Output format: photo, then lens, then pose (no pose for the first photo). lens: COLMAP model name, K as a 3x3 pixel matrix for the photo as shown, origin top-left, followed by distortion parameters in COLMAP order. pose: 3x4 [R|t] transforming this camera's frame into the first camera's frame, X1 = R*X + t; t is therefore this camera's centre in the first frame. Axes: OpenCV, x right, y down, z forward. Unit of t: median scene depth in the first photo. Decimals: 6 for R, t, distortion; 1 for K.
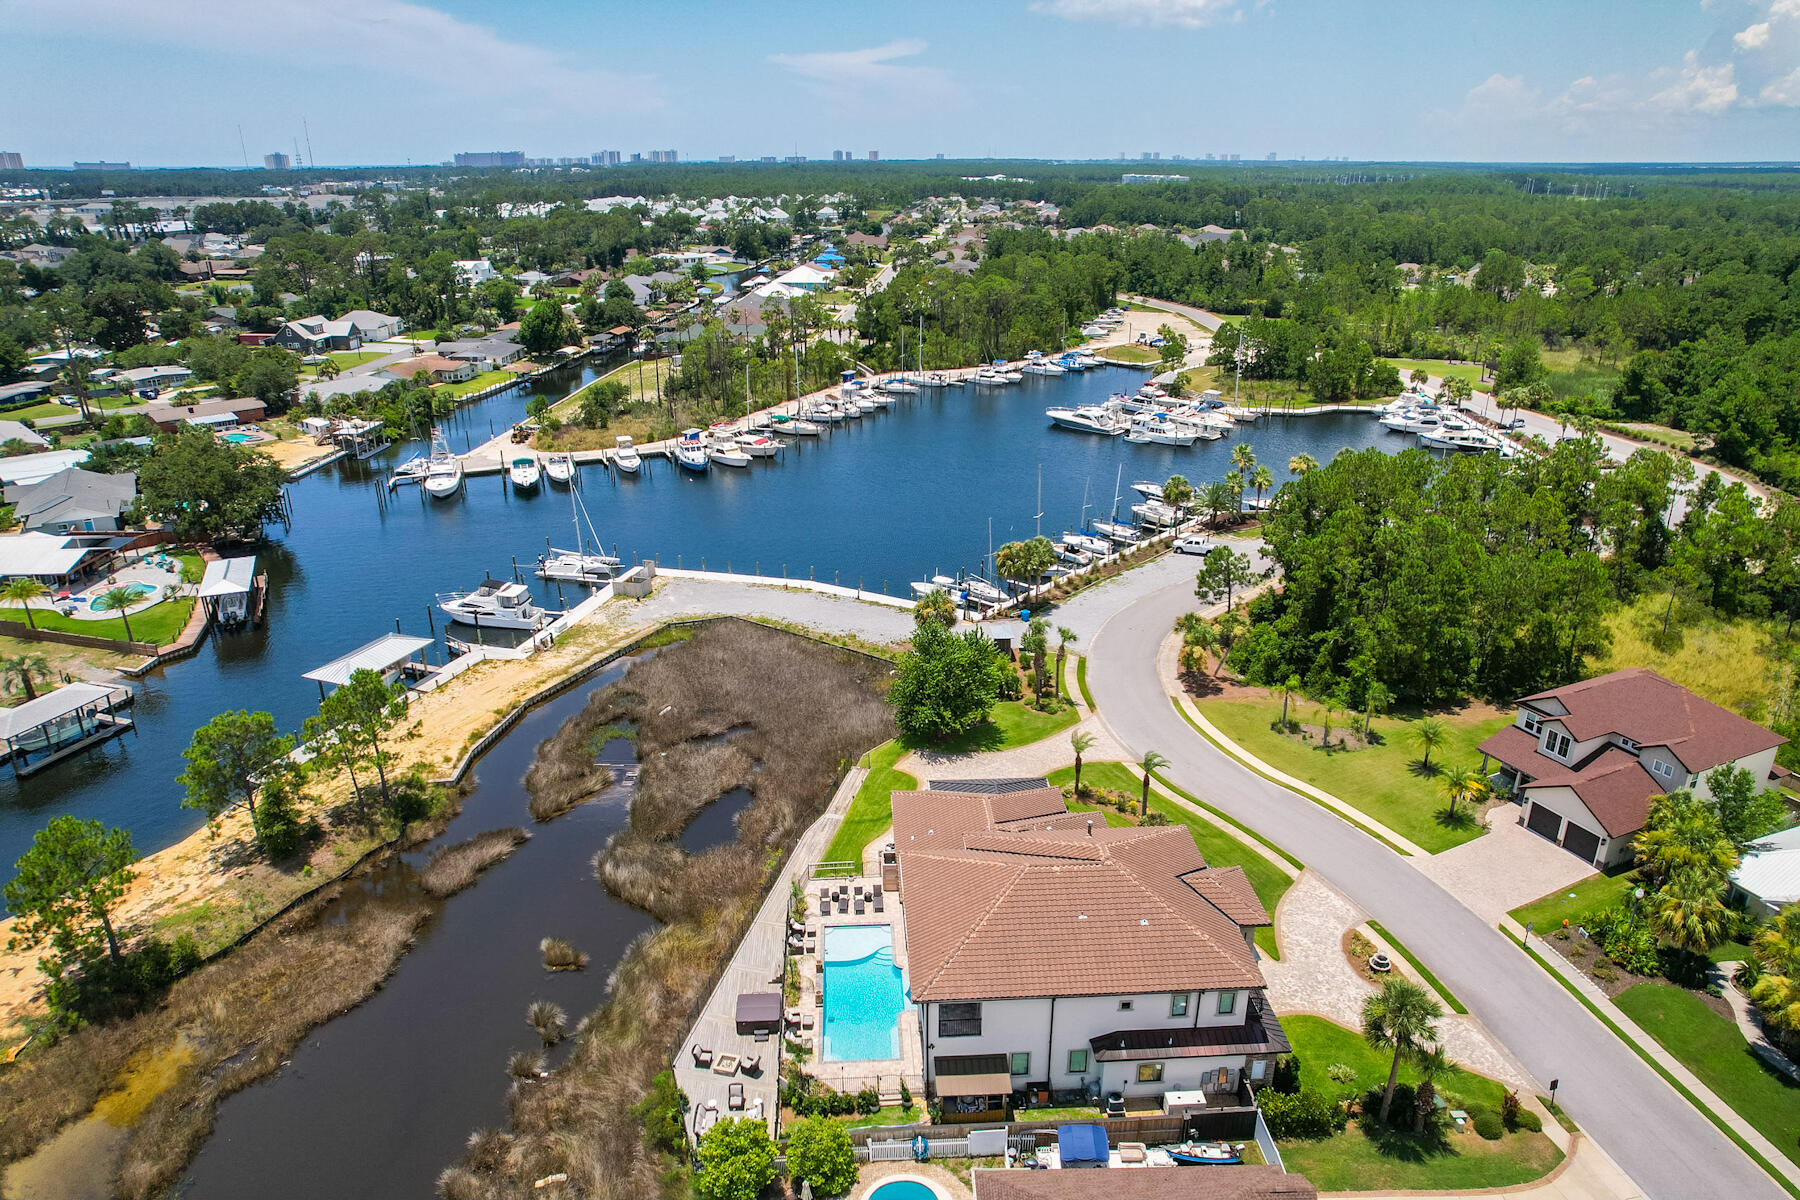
lens RADIAL K [[1147.5, 0, 900.0], [0, 1147.5, 600.0], [0, 0, 1]] dist [-0.085540, 0.080807]
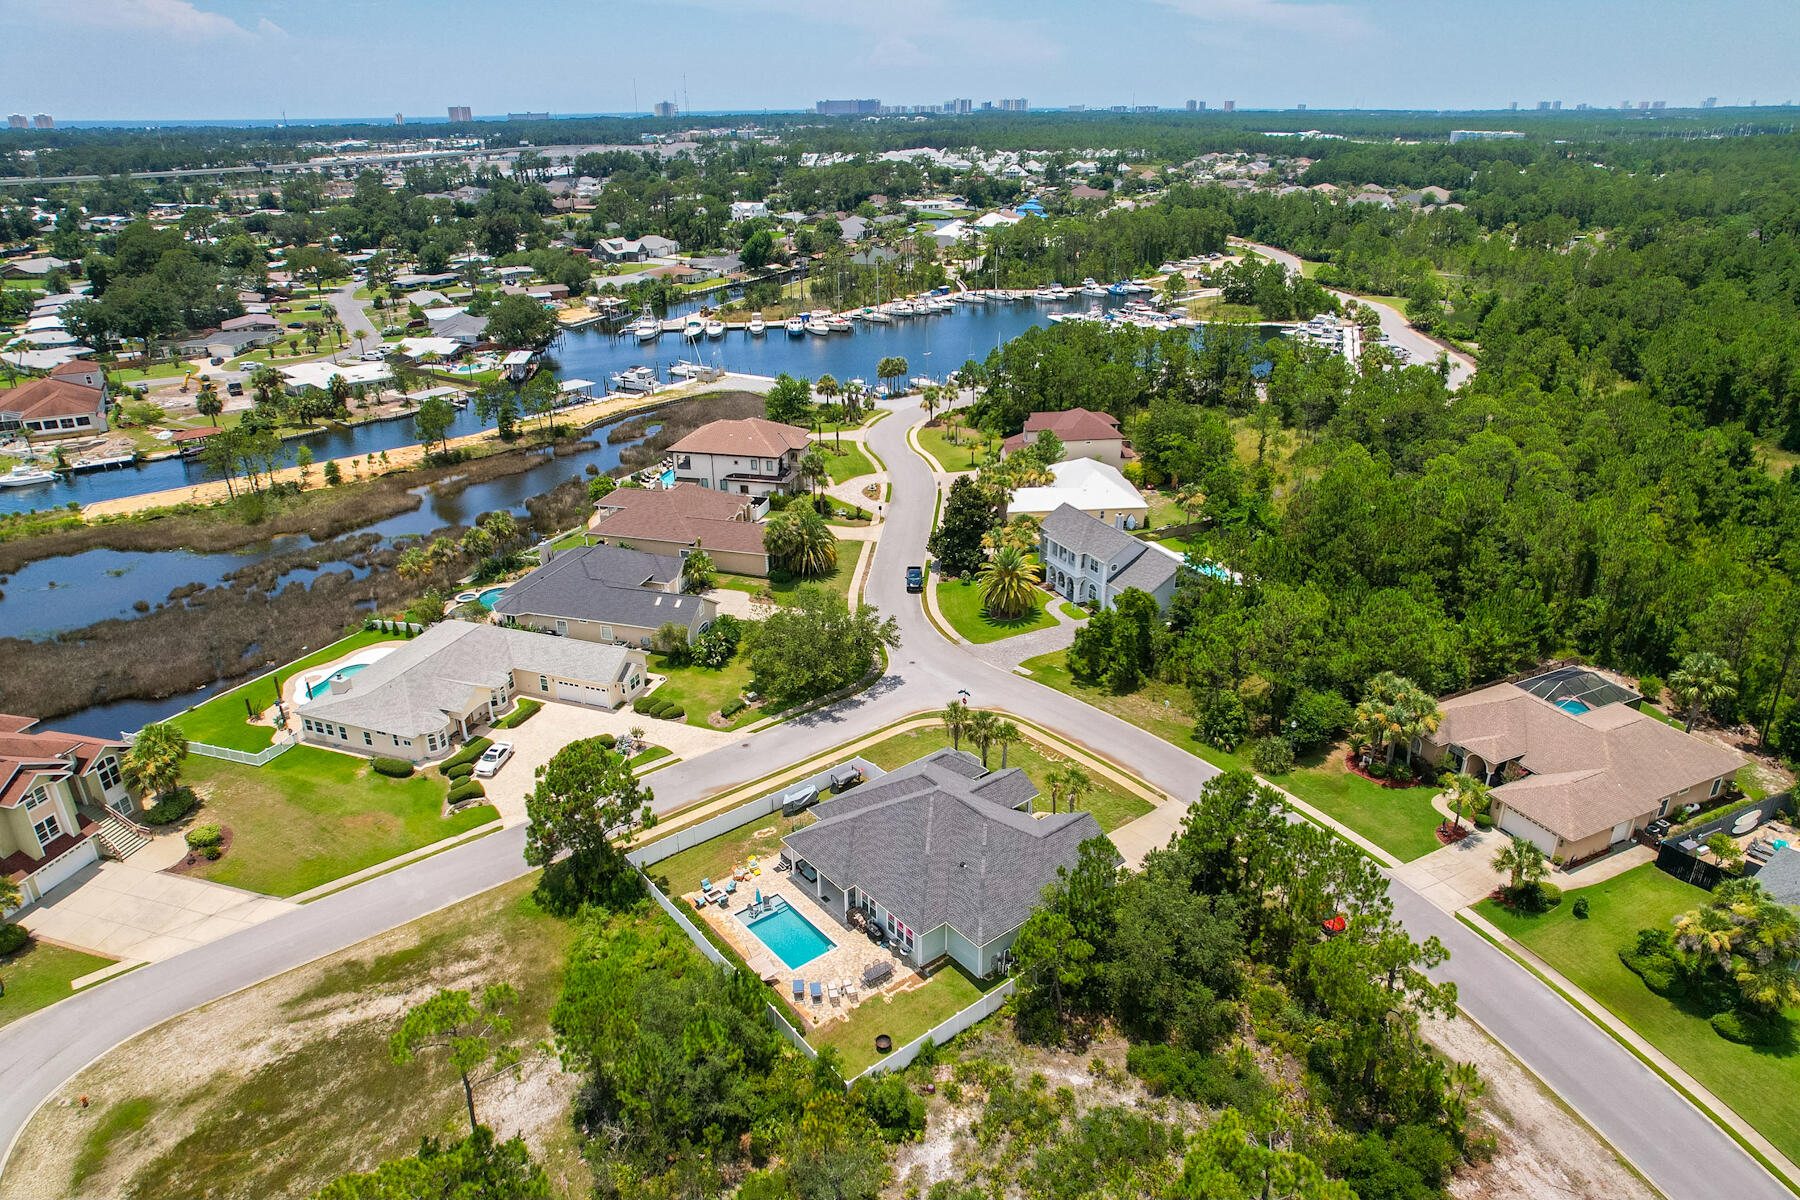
lens RADIAL K [[1147.5, 0, 900.0], [0, 1147.5, 600.0], [0, 0, 1]] dist [-0.085540, 0.080807]
pose [[0.957341, 0.111199, -0.266706, 0.295253], [-0.100264, 0.993477, 0.054315, 0.105664], [0.271006, -0.025257, 0.962246, -0.355353]]
